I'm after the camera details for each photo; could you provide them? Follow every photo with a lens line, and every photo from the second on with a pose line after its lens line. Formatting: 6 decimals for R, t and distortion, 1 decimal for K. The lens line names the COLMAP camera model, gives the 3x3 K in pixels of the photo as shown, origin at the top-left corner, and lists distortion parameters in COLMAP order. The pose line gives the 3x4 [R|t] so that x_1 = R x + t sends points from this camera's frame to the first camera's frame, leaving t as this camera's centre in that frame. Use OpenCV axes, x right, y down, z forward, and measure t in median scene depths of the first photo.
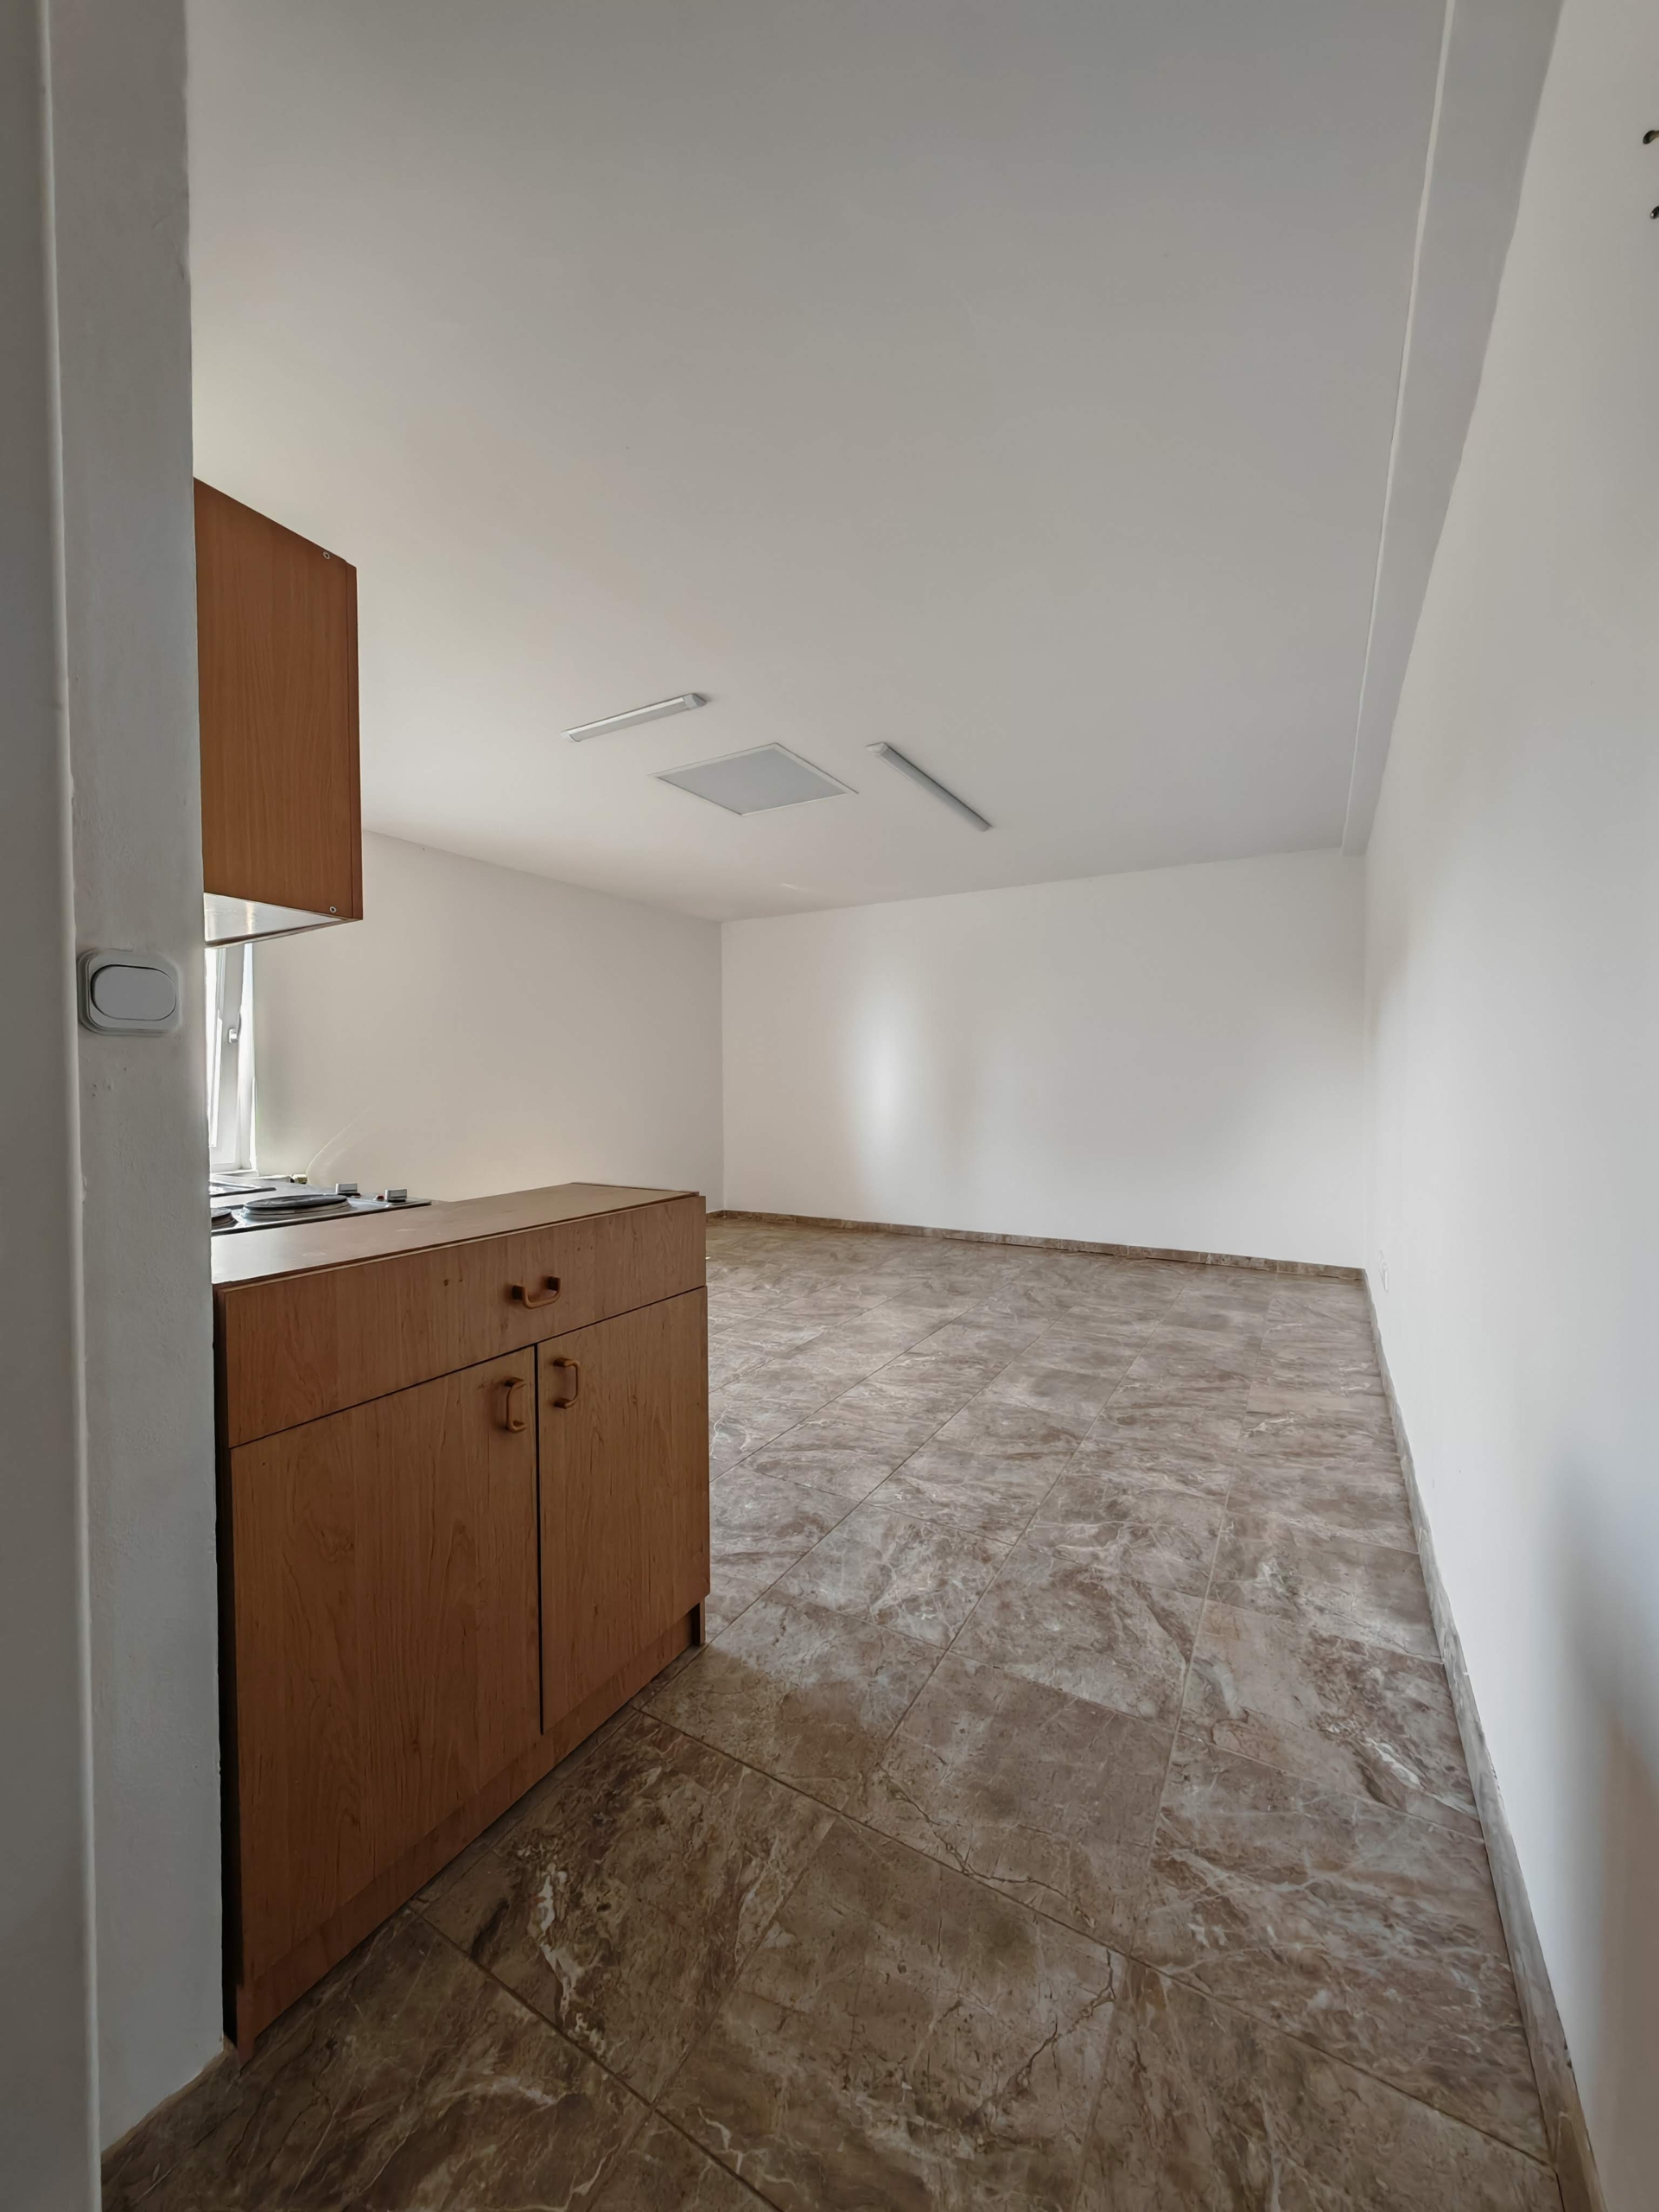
lens RADIAL K [[832.9, 0, 829.6], [0, 832.9, 1097.2], [0, 0, 1]] dist [0.003346, -0.000397]
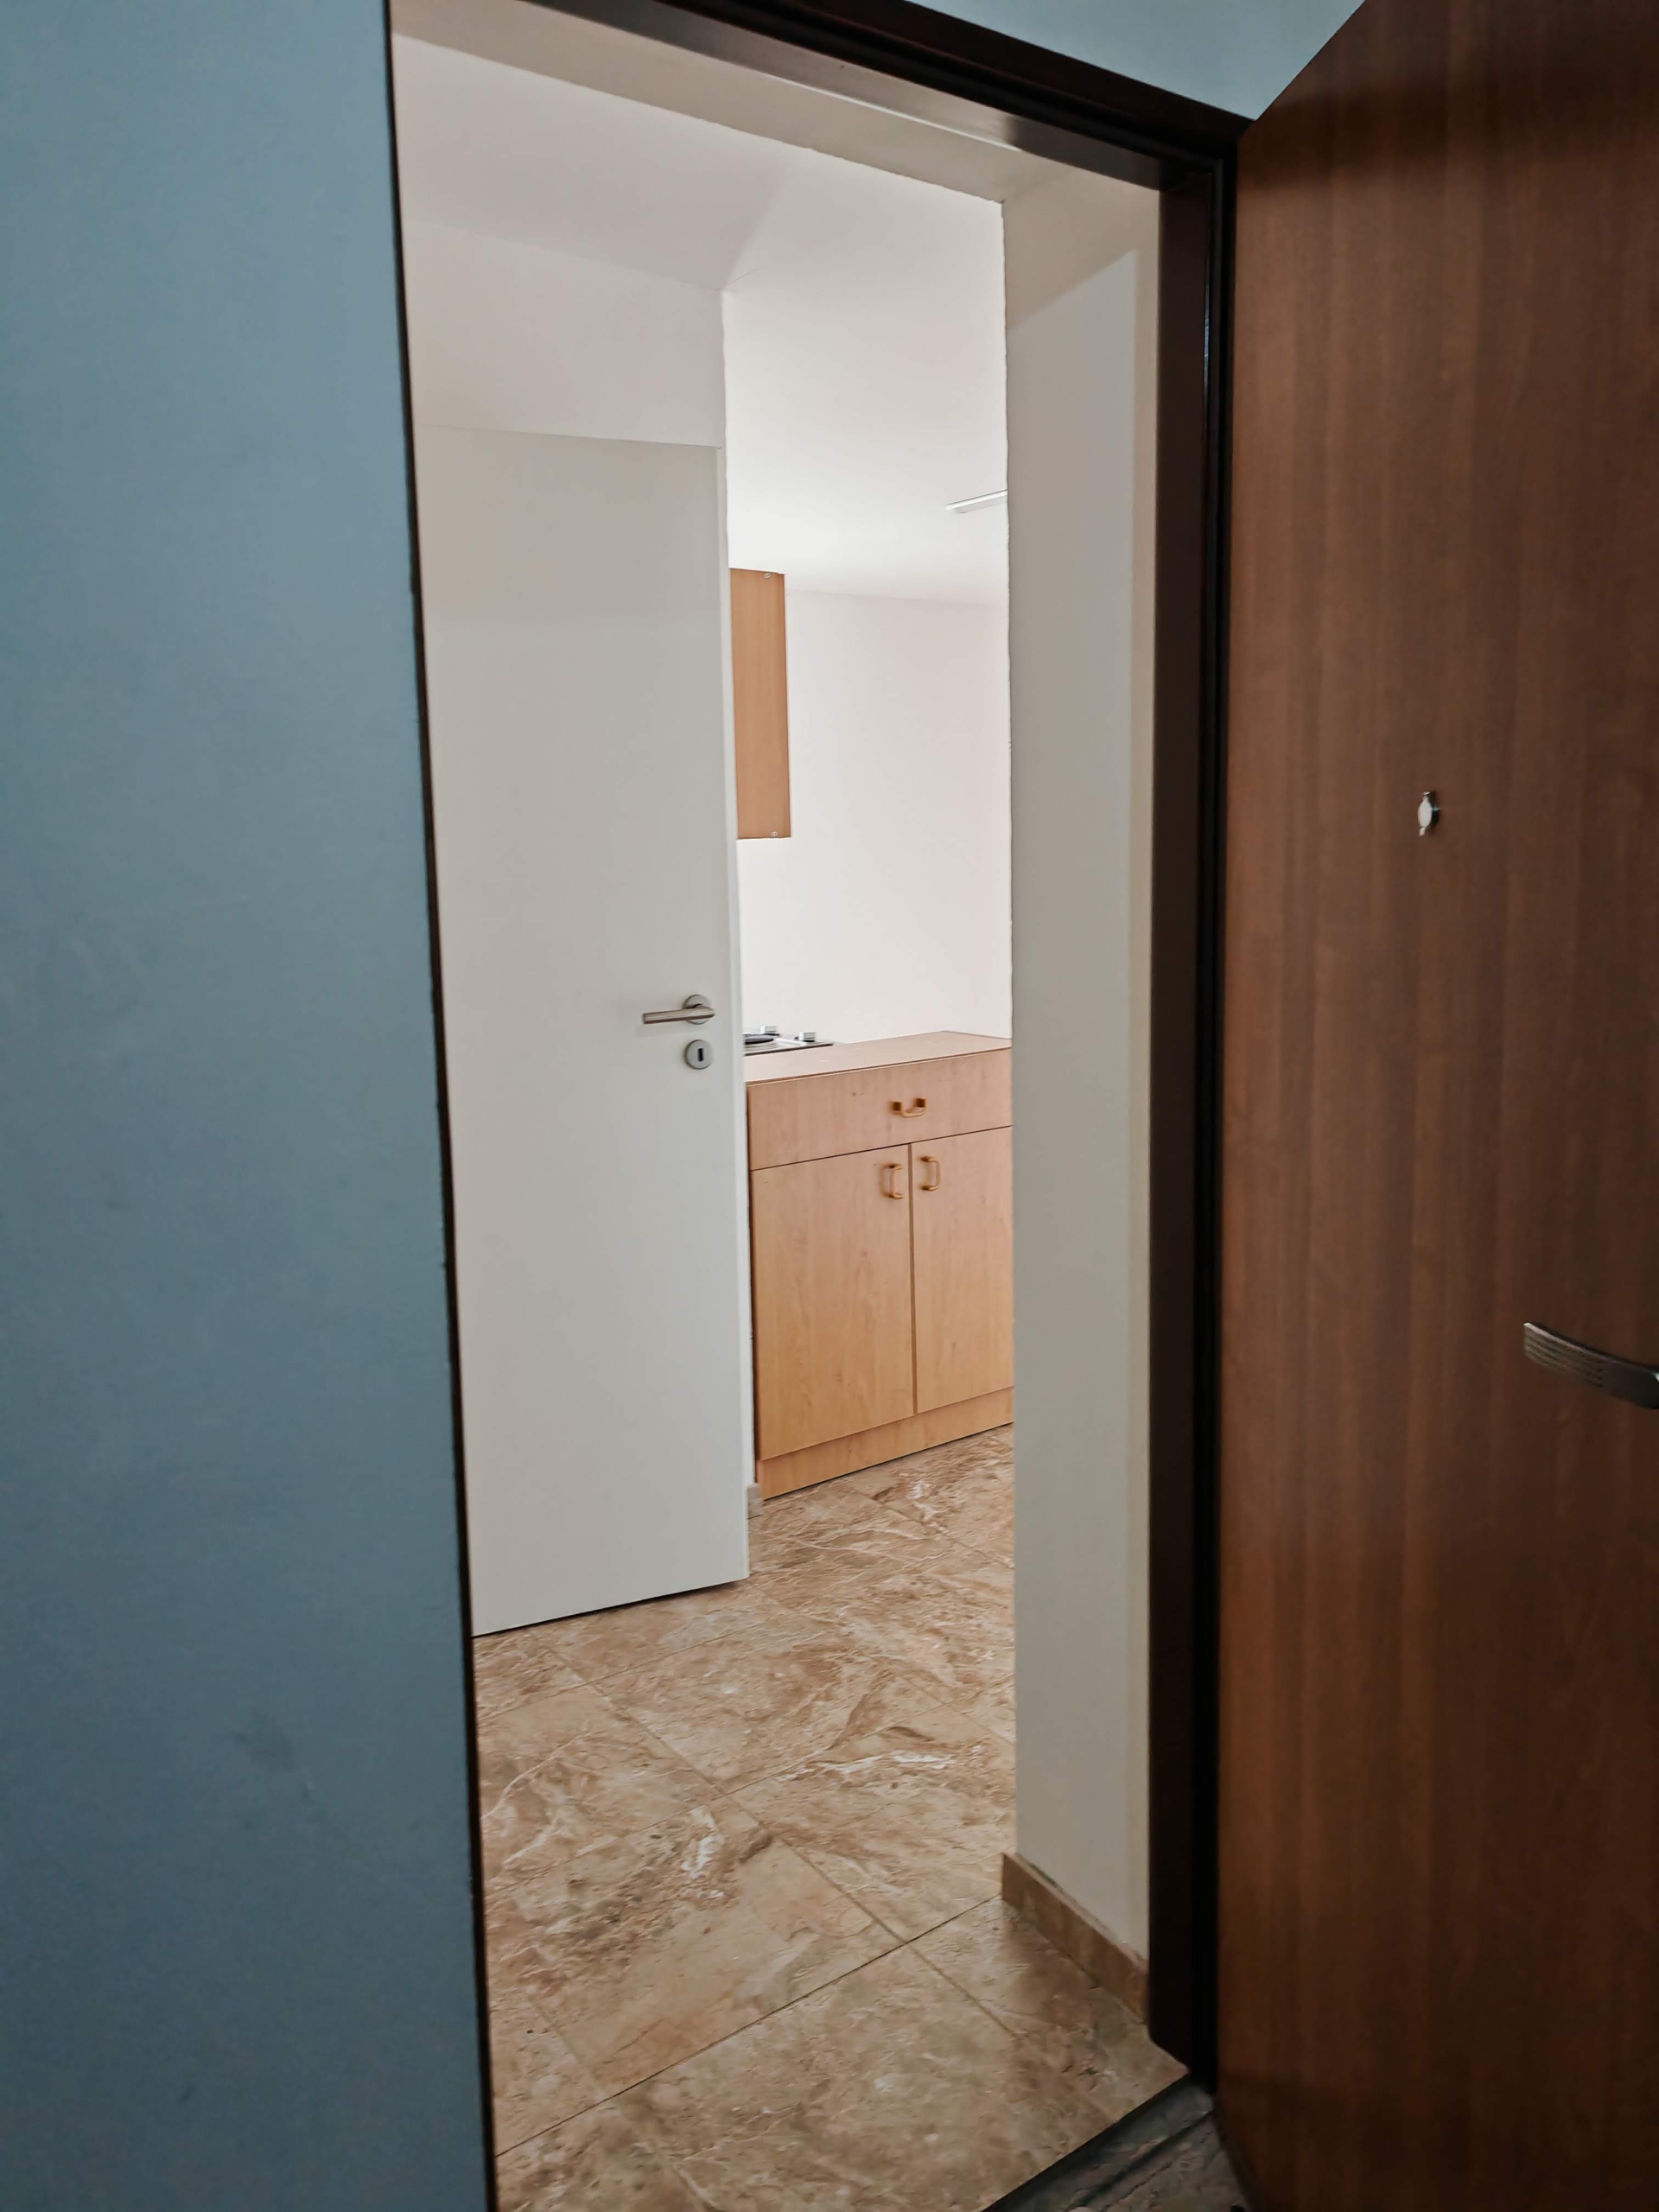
lens RADIAL K [[1676.4, 0, 855.5], [0, 1676.4, 1027.5], [0, 0, 1]] dist [0.039093, -0.029554]
pose [[0.925716, 0.031303, -0.376921, 0.487933], [0.008477, 0.994602, 0.103420, -0.152914], [0.378124, -0.098933, 0.920454, -1.269354]]
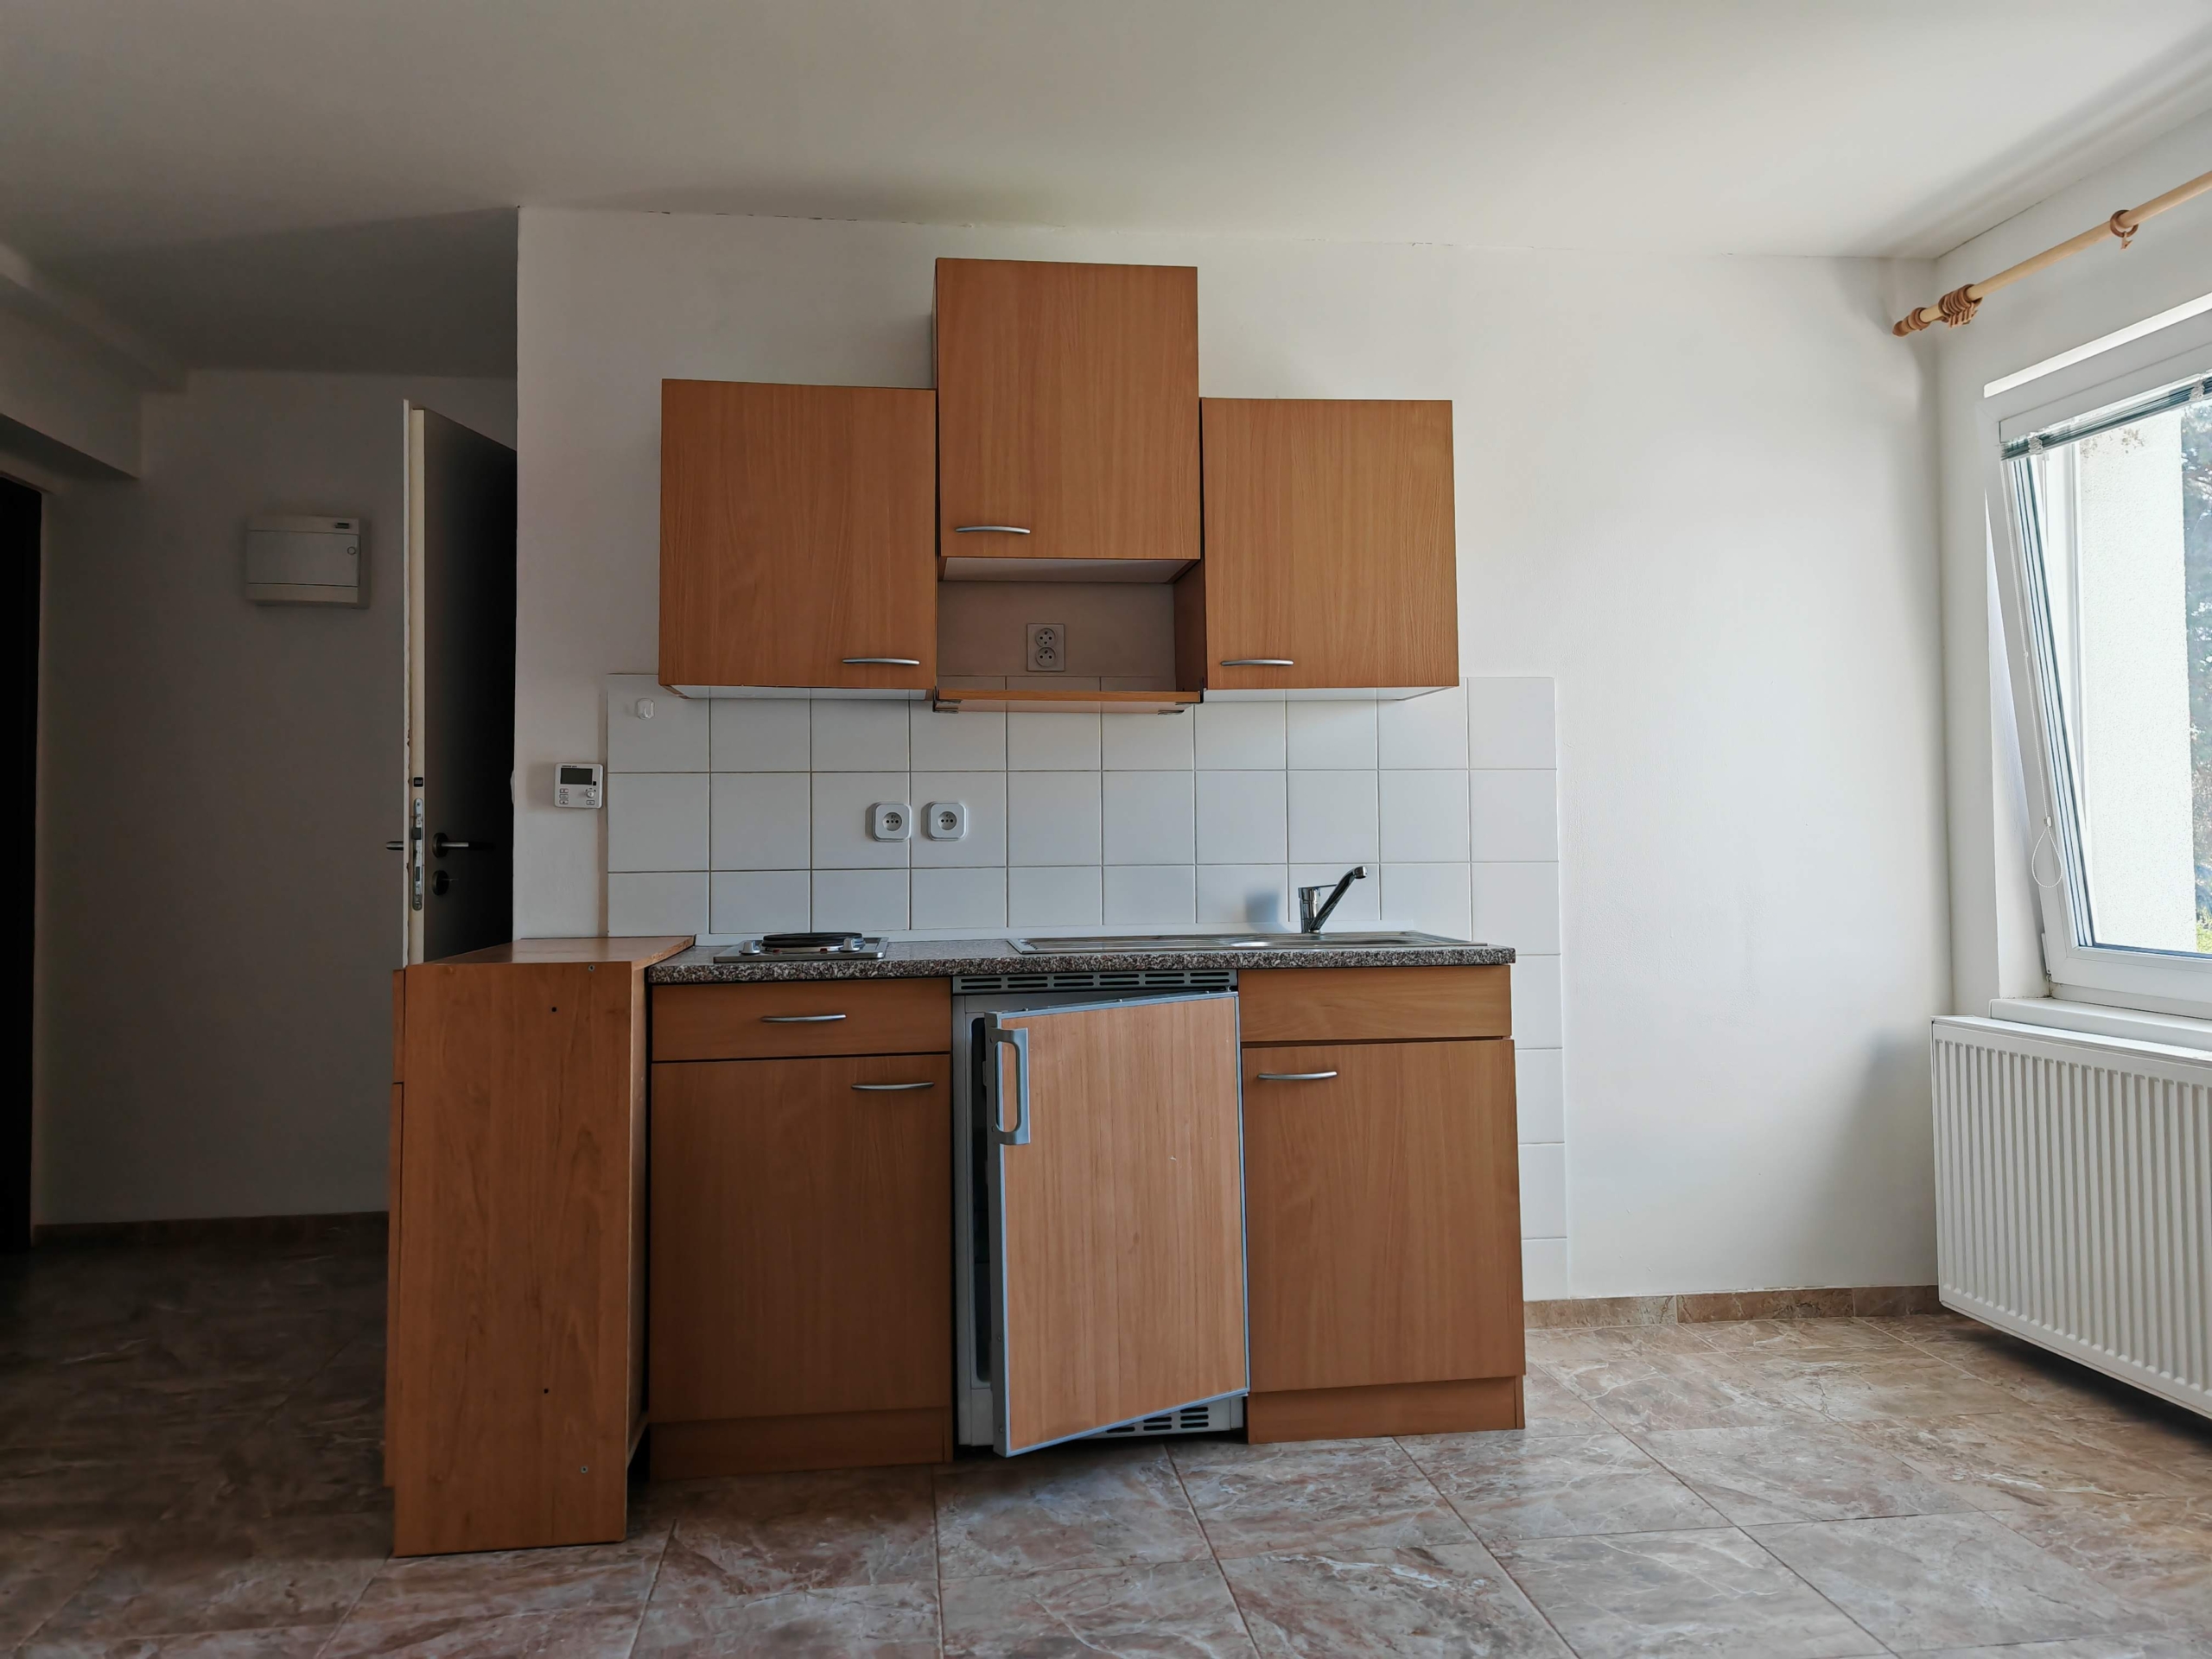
lens RADIAL K [[1676.4, 0, 1109.5], [0, 1676.4, 770.3], [0, 0, 1]] dist [0.039093, -0.029554]
pose [[-0.787416, -0.013540, -0.616273, 0.304496], [-0.000240, 0.999765, -0.021658, -0.039707], [0.616422, -0.016906, -0.787235, 2.655452]]
